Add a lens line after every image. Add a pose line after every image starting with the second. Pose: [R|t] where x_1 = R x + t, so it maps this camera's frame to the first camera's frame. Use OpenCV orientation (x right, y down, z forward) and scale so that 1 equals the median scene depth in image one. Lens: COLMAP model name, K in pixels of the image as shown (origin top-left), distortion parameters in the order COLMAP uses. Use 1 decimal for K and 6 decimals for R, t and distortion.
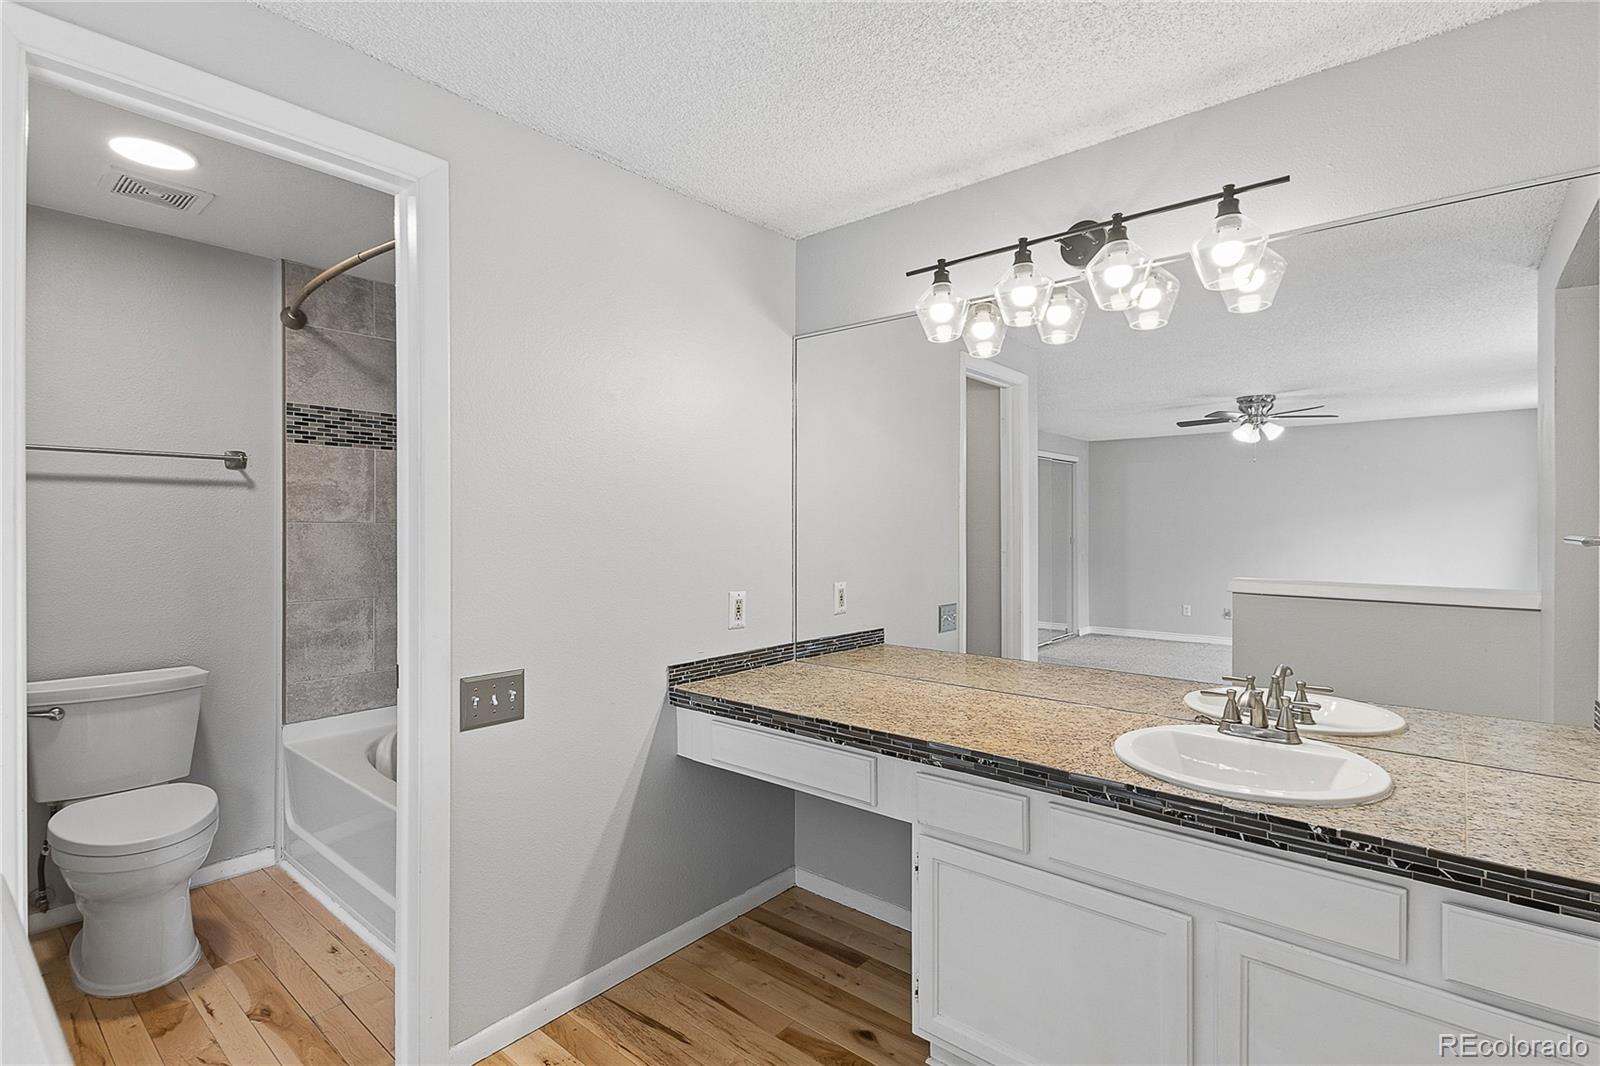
lens RADIAL K [[755.2, 0, 810.4], [0, 755.2, 536.9], [0, 0, 1]] dist [0.009346, -0.001808]
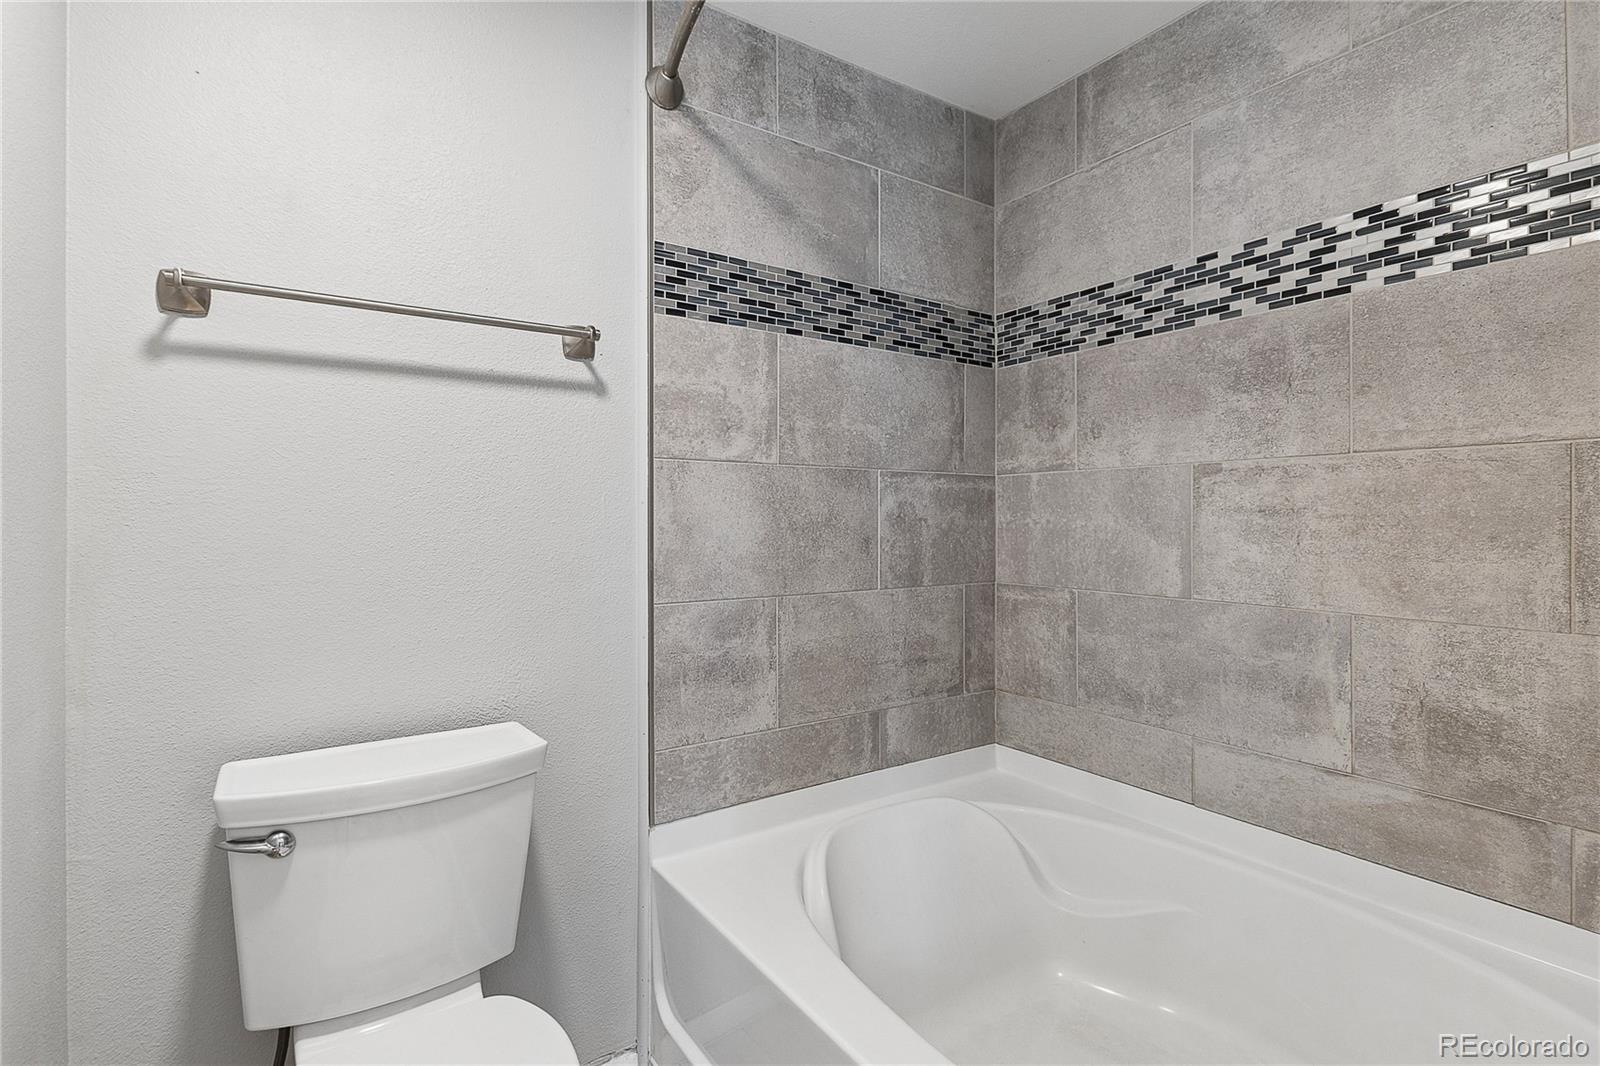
lens RADIAL K [[755.2, 0, 785.9], [0, 755.2, 517.2], [0, 0, 1]] dist [0.009346, -0.001808]
pose [[0.949237, -0.010123, -0.314400, -0.419684], [0.005386, 0.999859, -0.015931, 0.032574], [0.314517, 0.013429, 0.949157, 0.499571]]
